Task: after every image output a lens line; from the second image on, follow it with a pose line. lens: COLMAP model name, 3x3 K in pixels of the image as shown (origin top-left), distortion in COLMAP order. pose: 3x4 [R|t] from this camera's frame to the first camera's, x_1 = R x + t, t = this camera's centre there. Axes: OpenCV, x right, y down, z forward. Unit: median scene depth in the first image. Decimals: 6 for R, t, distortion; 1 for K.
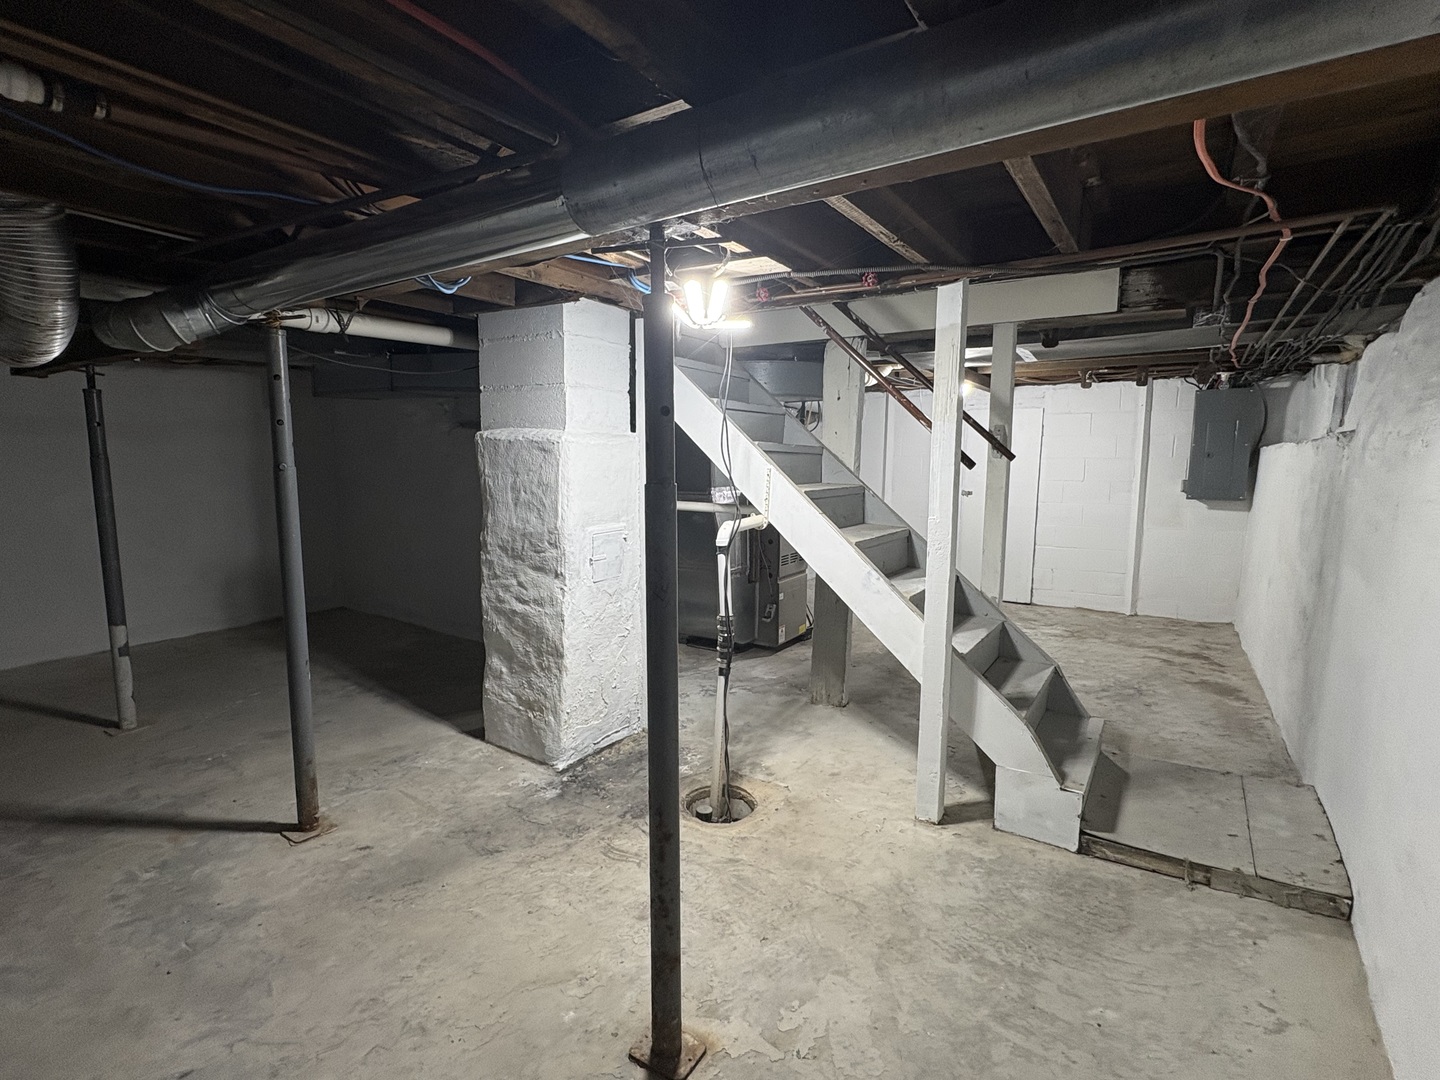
lens RADIAL K [[705.8, 0, 714.4], [0, 705.8, 541.9], [0, 0, 1]] dist [-0.000838, 0.000285]
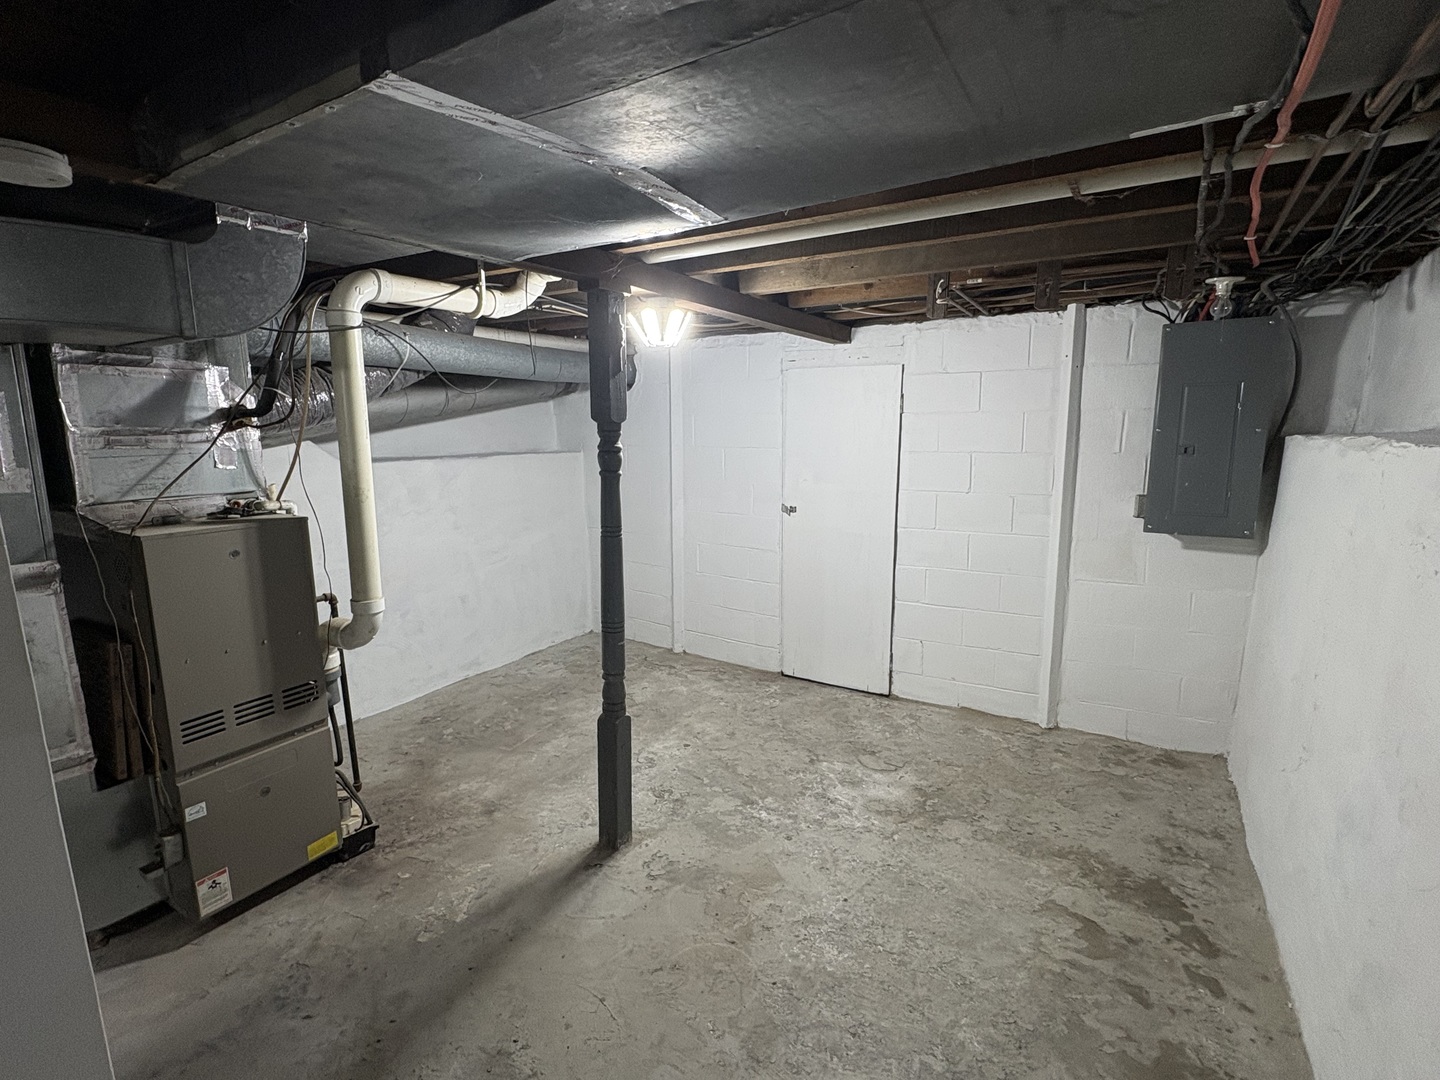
lens RADIAL K [[705.8, 0, 714.4], [0, 705.8, 541.9], [0, 0, 1]] dist [-0.000838, 0.000285]
pose [[0.999432, -0.017097, 0.029035, 0.345418], [0.015816, 0.998916, 0.043790, -0.085709], [-0.029753, -0.043306, 0.998619, 0.500632]]
